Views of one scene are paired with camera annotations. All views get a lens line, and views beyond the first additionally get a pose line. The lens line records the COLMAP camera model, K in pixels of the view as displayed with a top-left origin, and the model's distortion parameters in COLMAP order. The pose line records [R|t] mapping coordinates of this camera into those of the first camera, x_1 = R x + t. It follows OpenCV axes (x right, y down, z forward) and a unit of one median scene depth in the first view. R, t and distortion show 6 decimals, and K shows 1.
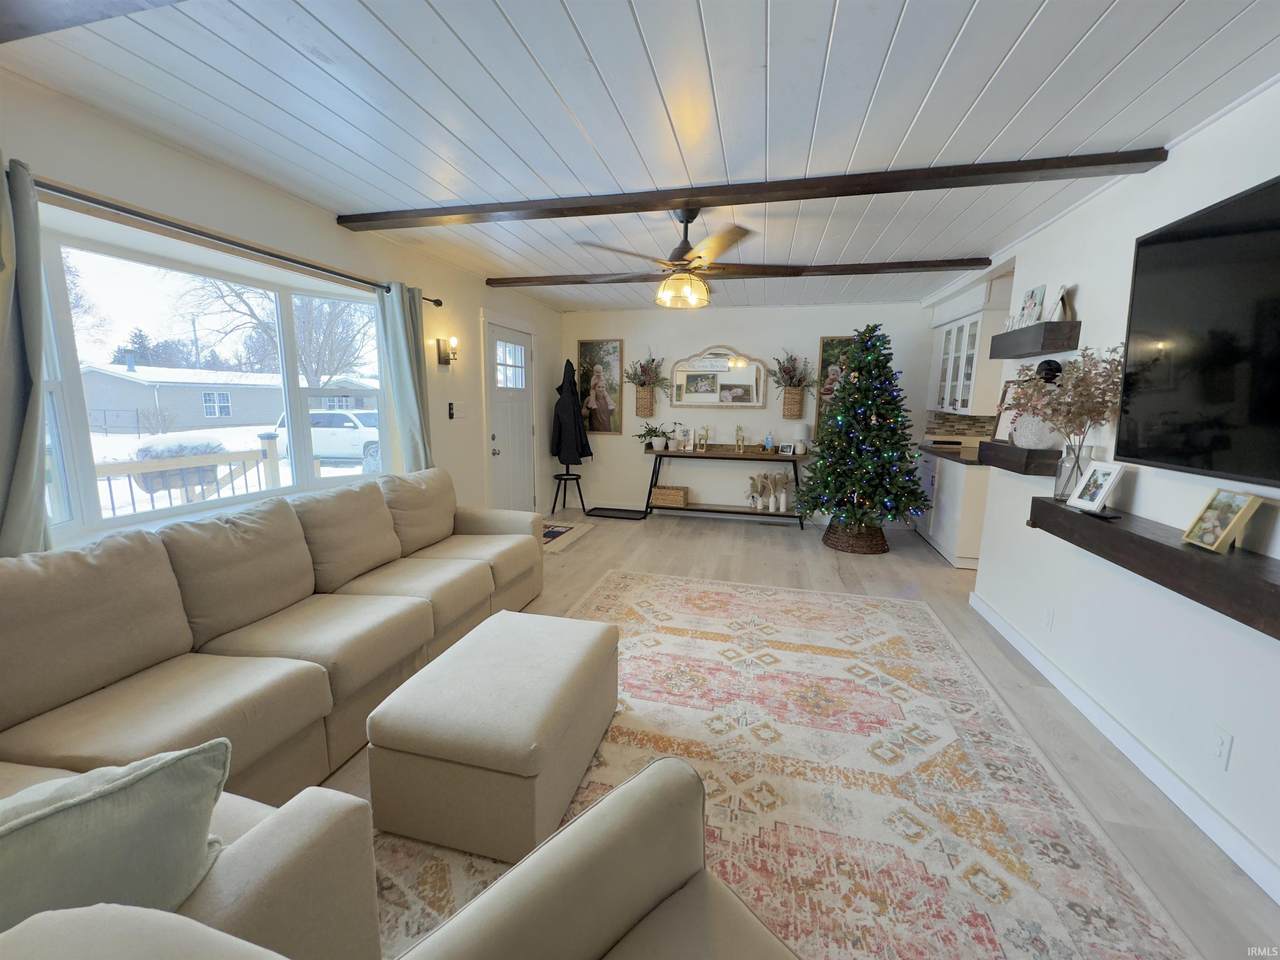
lens RADIAL K [[509.7, 0, 639.4], [0, 509.7, 480.3], [0, 0, 1]] dist [-0.001061, -0.001085]
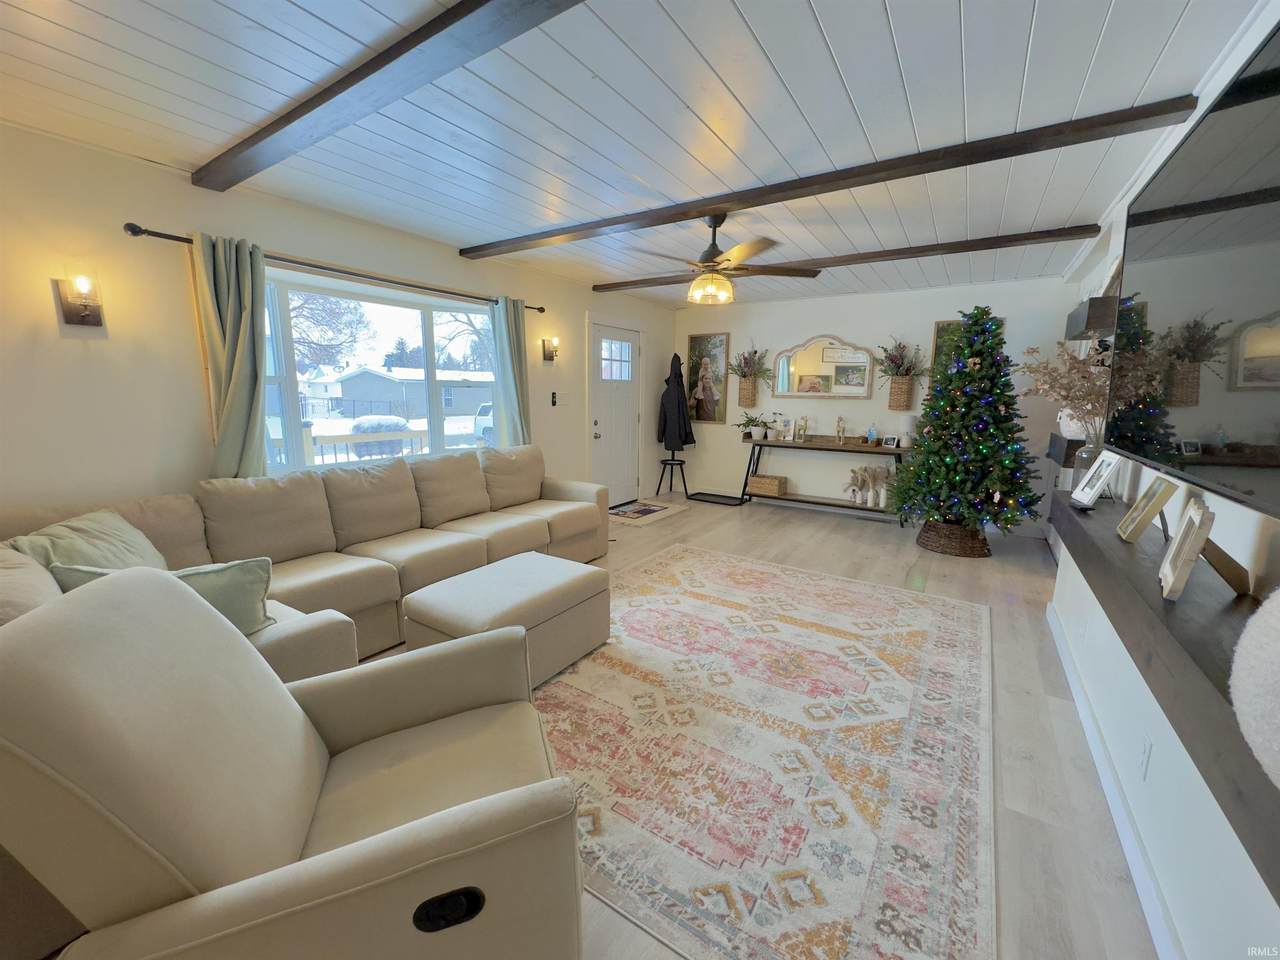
lens RADIAL K [[509.7, 0, 636.8], [0, 509.7, 478.2], [0, 0, 1]] dist [-0.001061, -0.001085]
pose [[0.943319, 0.052963, -0.327634, 0.302463], [-0.050617, 0.998595, 0.015689, 0.029684], [0.328004, 0.001784, 0.944675, -0.097929]]
